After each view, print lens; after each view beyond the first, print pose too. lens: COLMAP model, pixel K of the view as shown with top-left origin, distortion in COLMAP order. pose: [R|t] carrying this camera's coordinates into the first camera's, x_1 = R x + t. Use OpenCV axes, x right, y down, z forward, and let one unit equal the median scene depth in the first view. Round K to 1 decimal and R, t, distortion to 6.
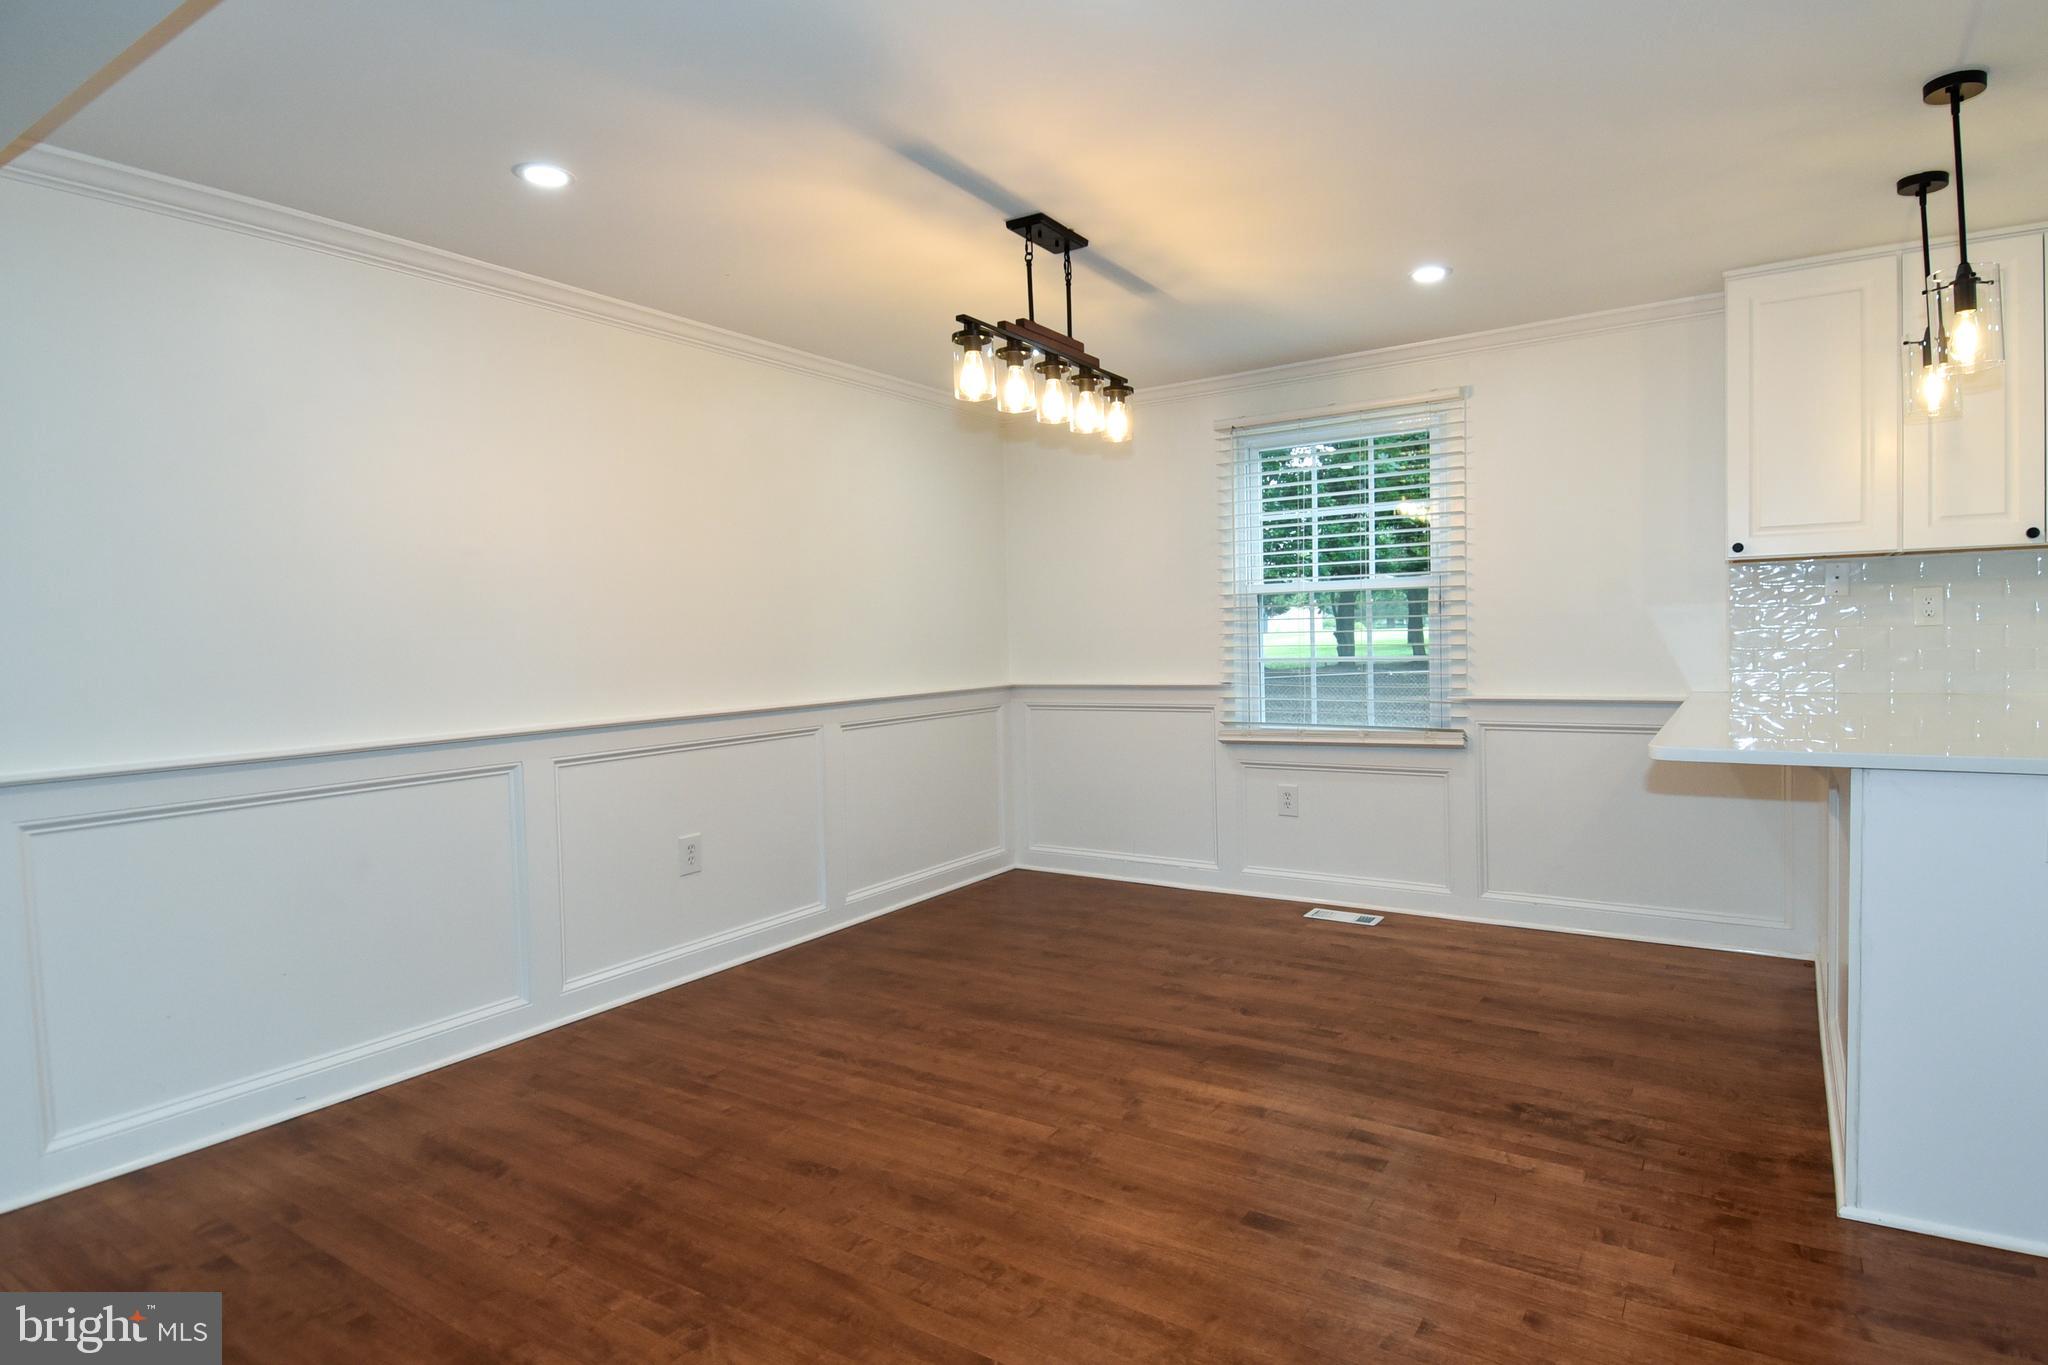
lens RADIAL K [[1107.2, 0, 1026.8], [0, 1107.2, 682.5], [0, 0, 1]] dist [-0.000674, -0.000413]
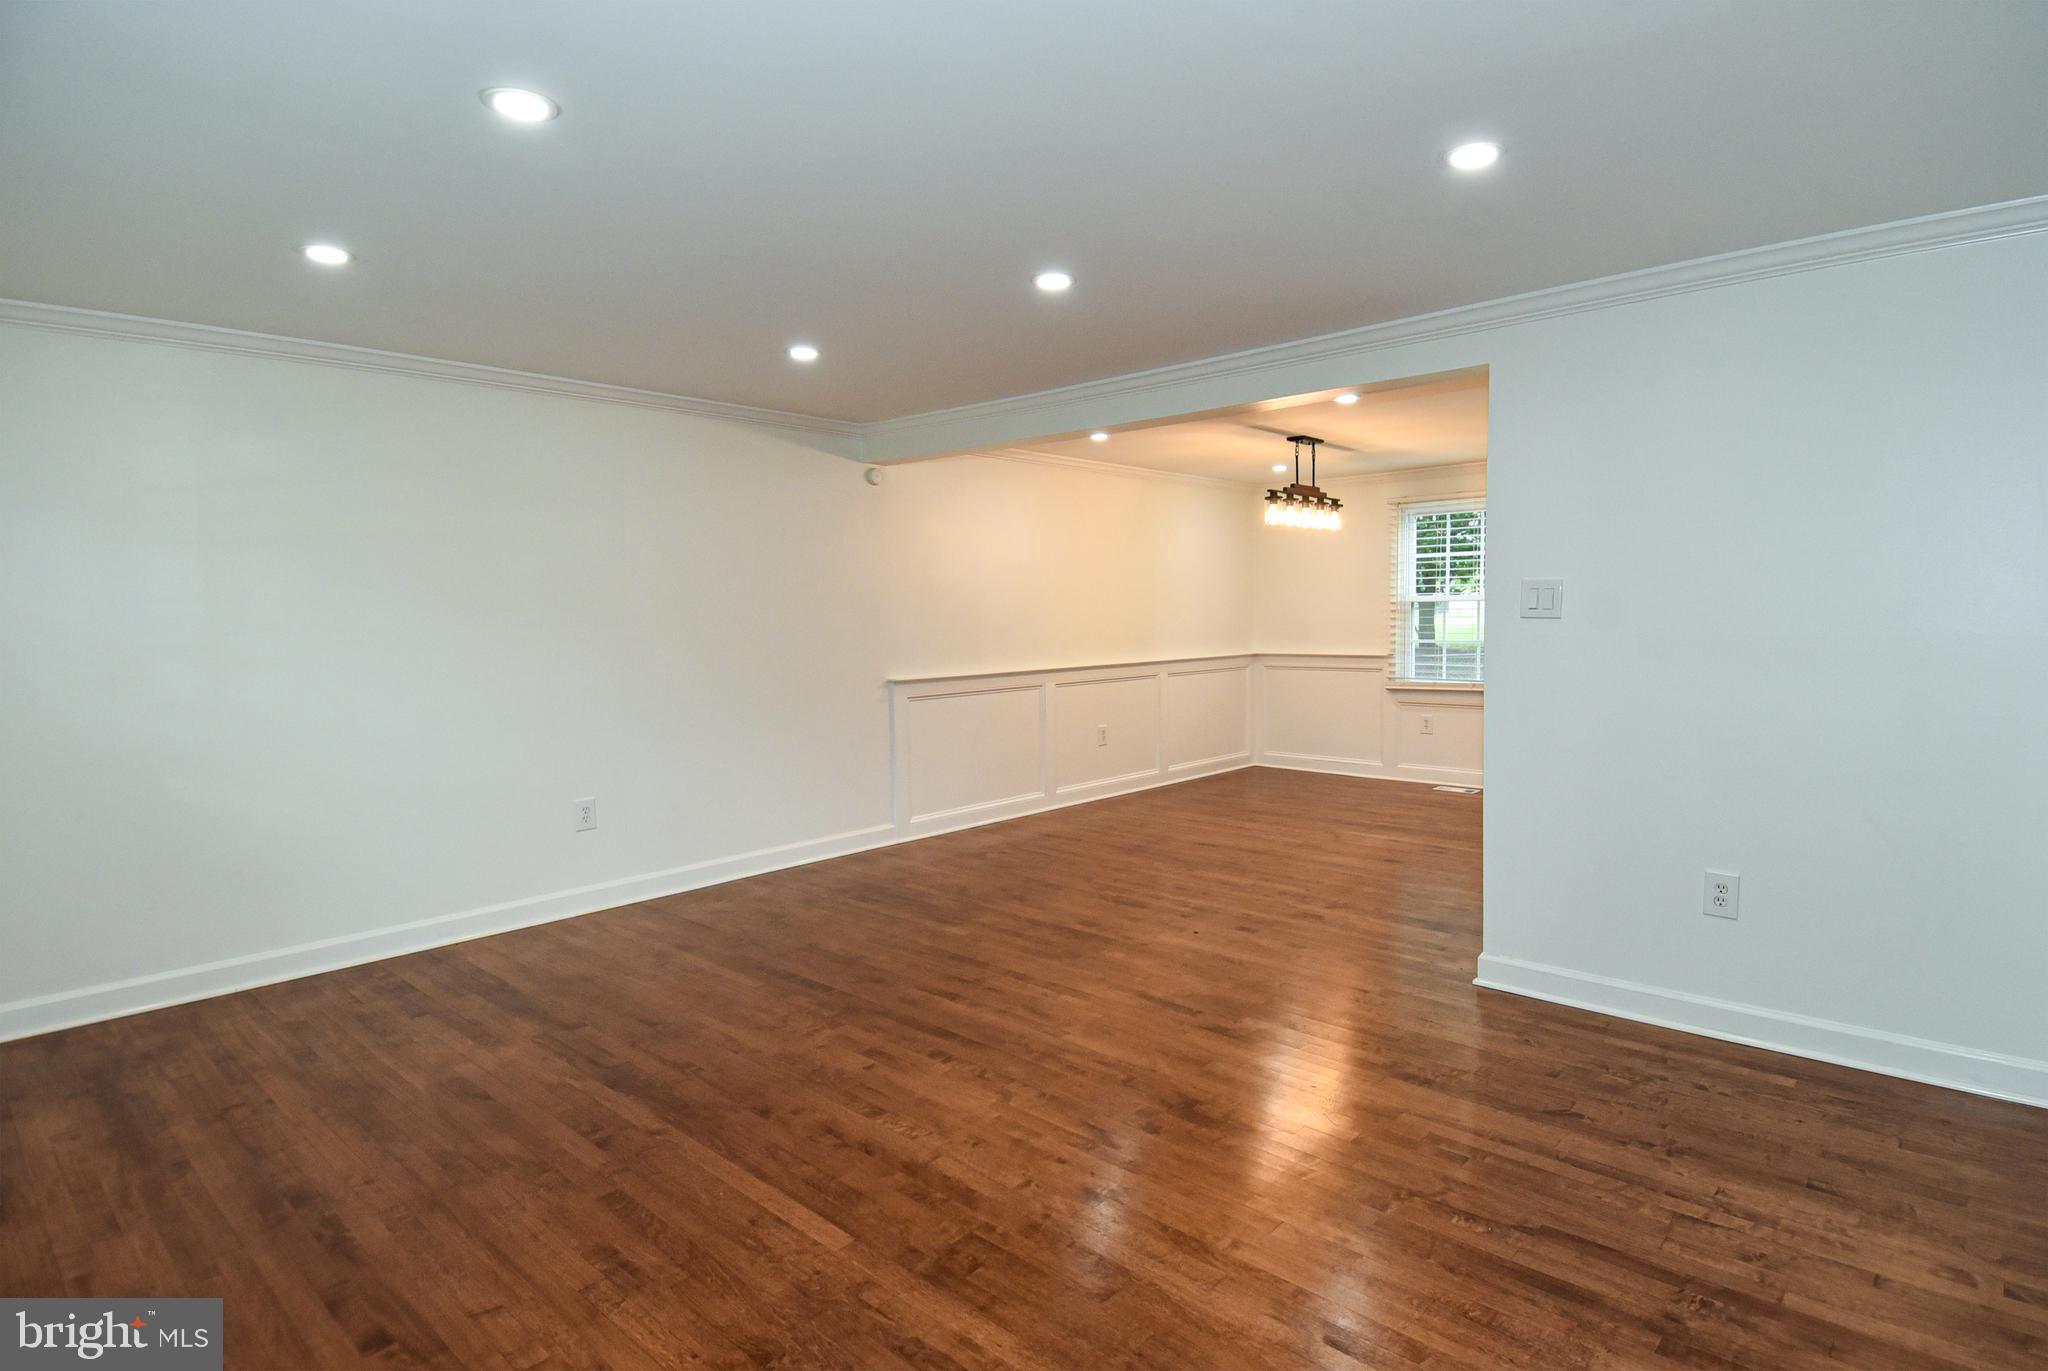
lens RADIAL K [[1107.2, 0, 1024.6], [0, 1107.2, 684.8], [0, 0, 1]] dist [-0.000674, -0.000413]
pose [[0.987859, 0.023880, -0.153508, -0.115703], [-0.019628, 0.999382, 0.029154, 0.008926], [0.154109, -0.025787, 0.987717, -0.785964]]
